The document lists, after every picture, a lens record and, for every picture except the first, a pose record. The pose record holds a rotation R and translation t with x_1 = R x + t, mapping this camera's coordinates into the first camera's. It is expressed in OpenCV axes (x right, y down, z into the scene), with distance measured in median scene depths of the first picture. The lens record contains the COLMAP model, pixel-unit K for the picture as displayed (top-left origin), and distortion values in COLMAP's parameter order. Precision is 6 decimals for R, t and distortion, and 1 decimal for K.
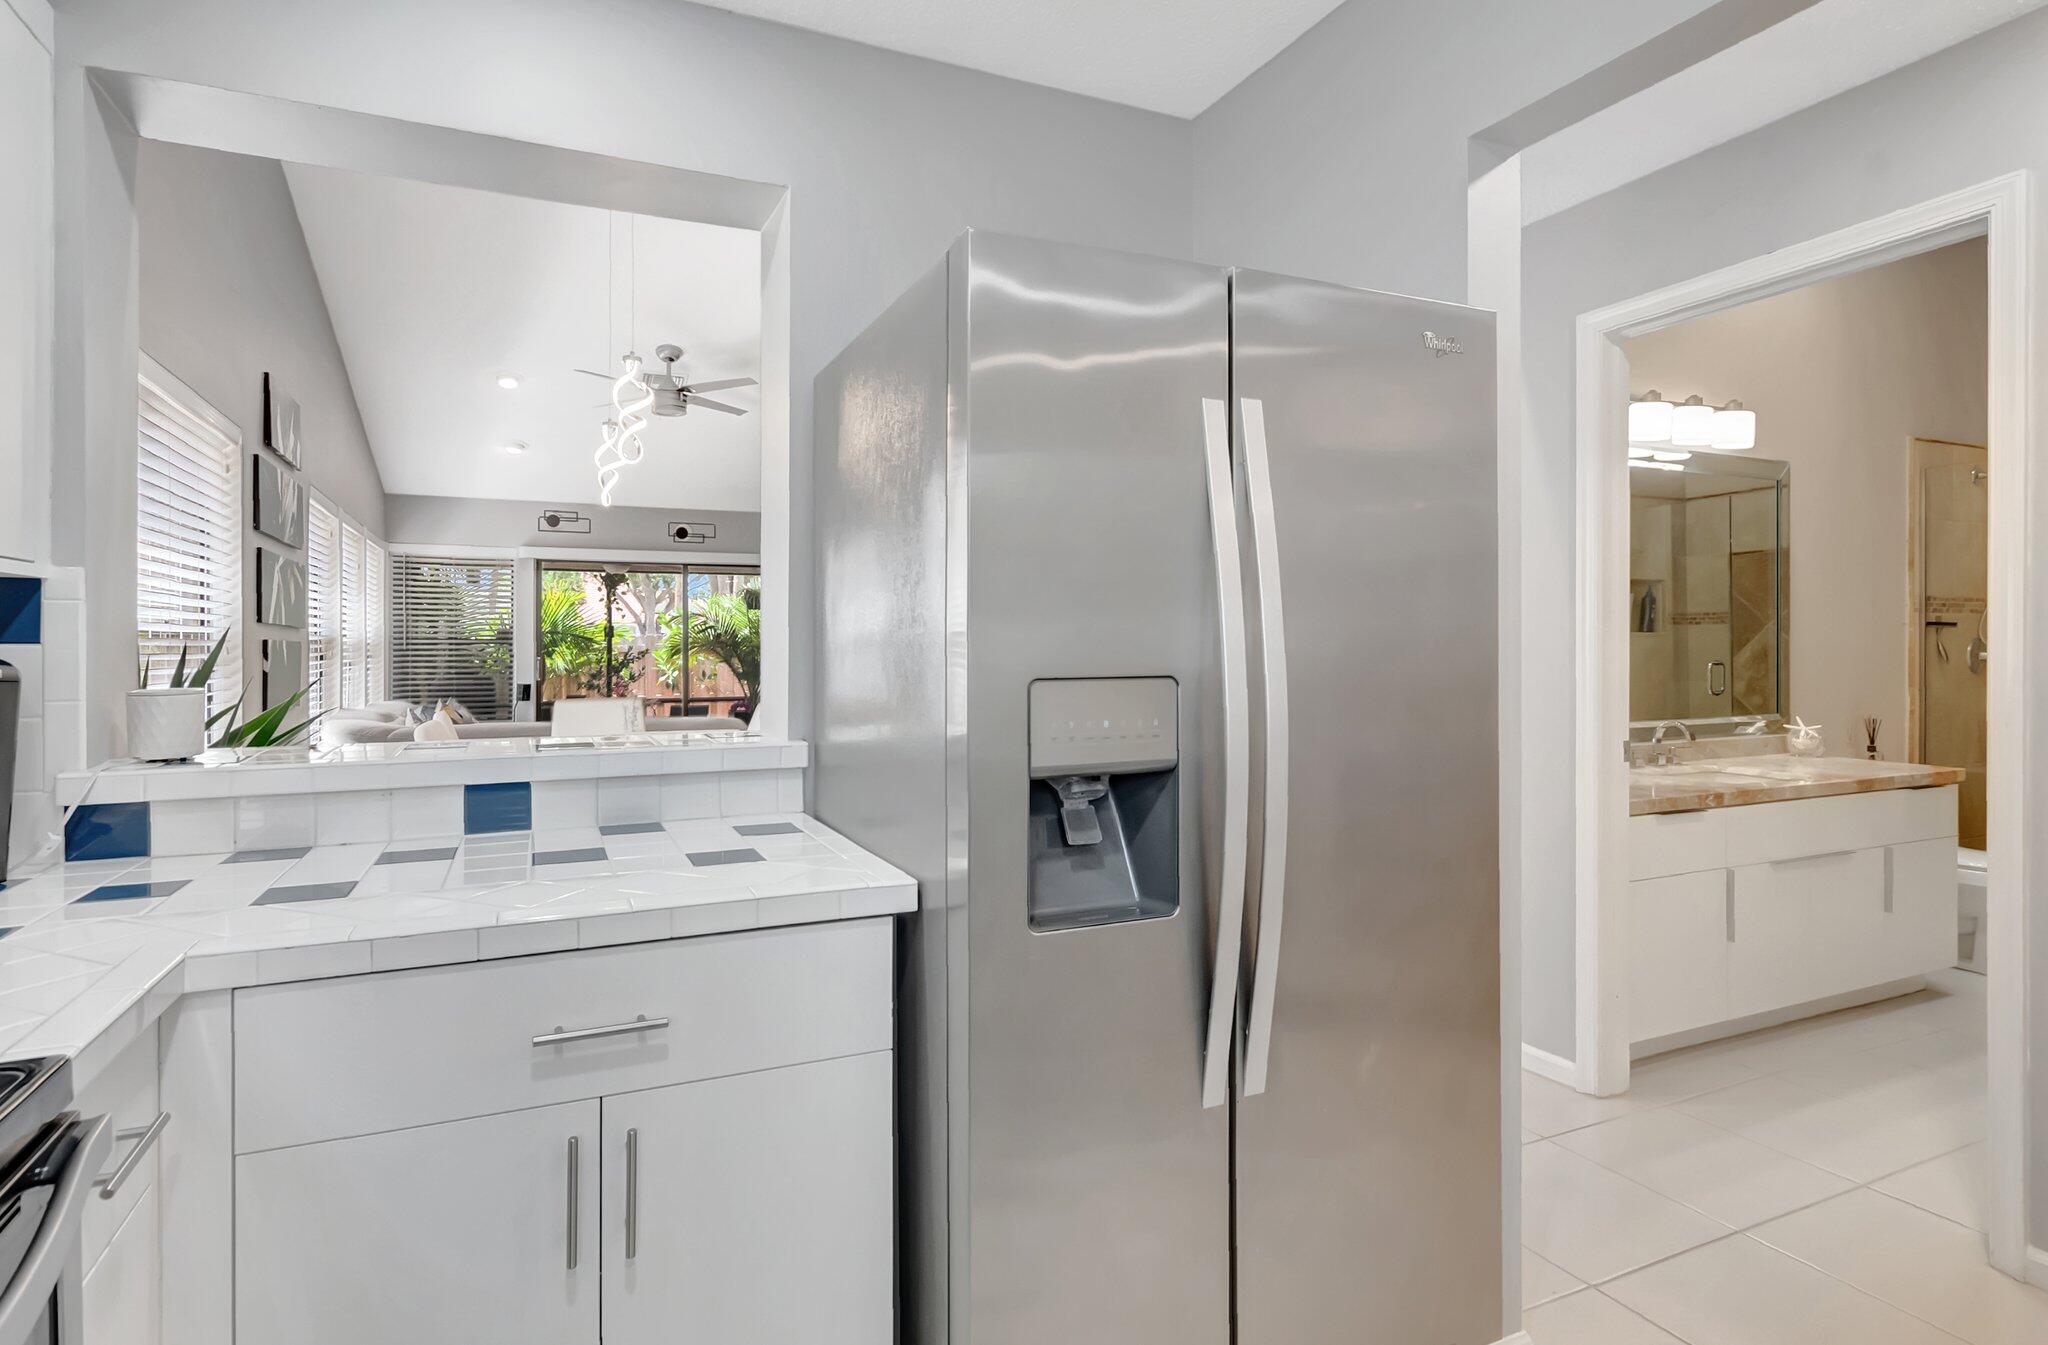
lens RADIAL K [[1026.1, 0, 974.8], [0, 1026.1, 647.4], [0, 0, 1]] dist [-0.007133, -0.002632]
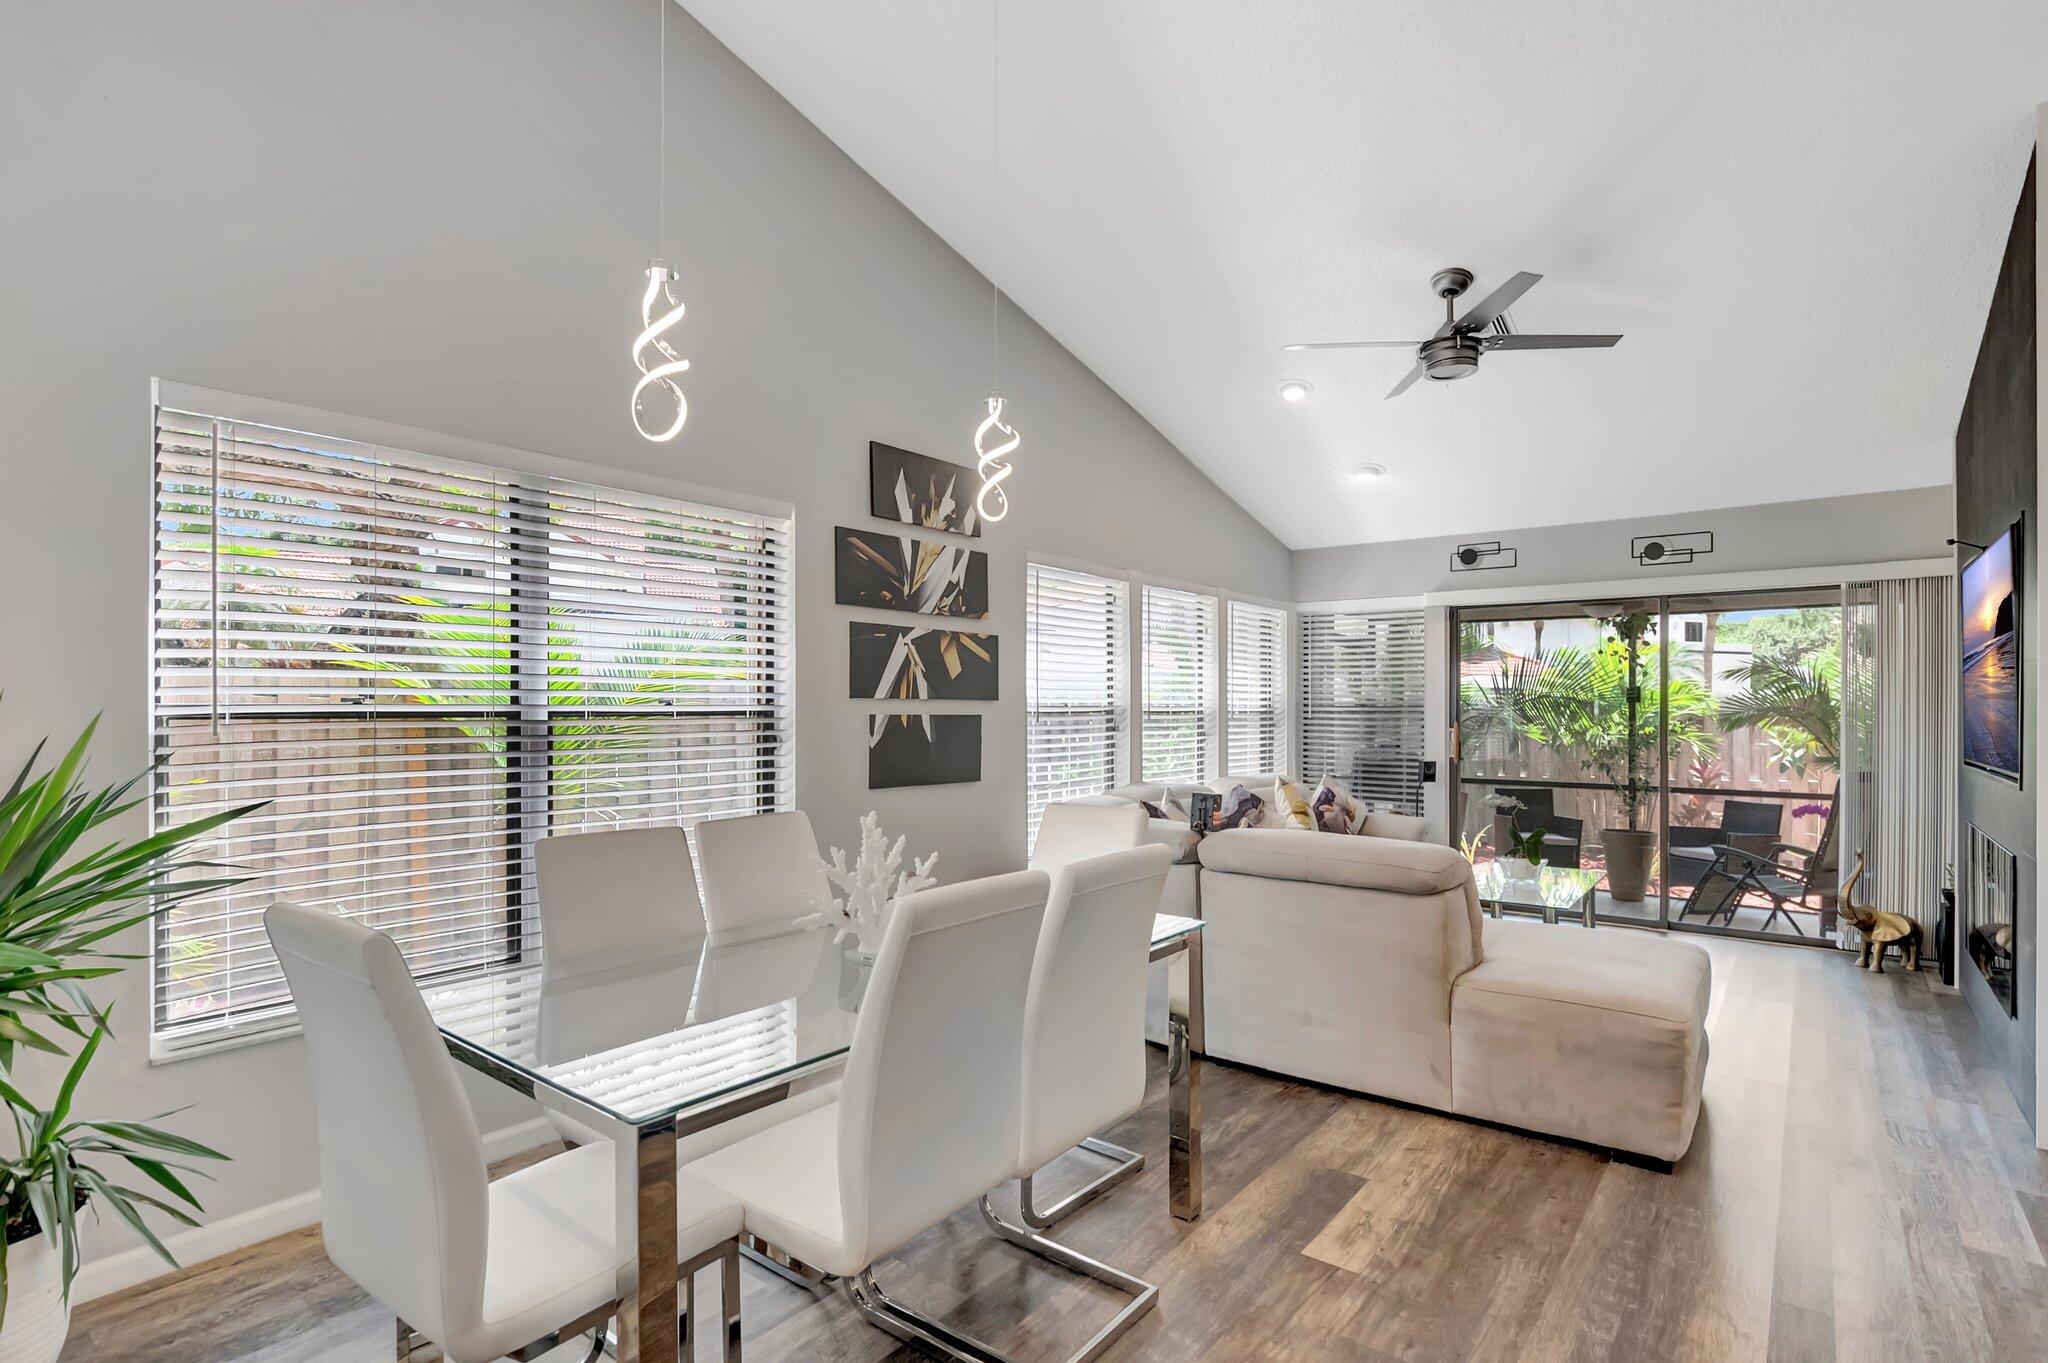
lens RADIAL K [[1026.1, 0, 995.3], [0, 1026.1, 701.5], [0, 0, 1]] dist [-0.007133, -0.002632]
pose [[0.465845, -0.001583, -0.884865, 0.113577], [-0.003926, 0.999985, -0.003856, -0.008270], [0.884858, 0.005270, 0.465832, 0.315911]]
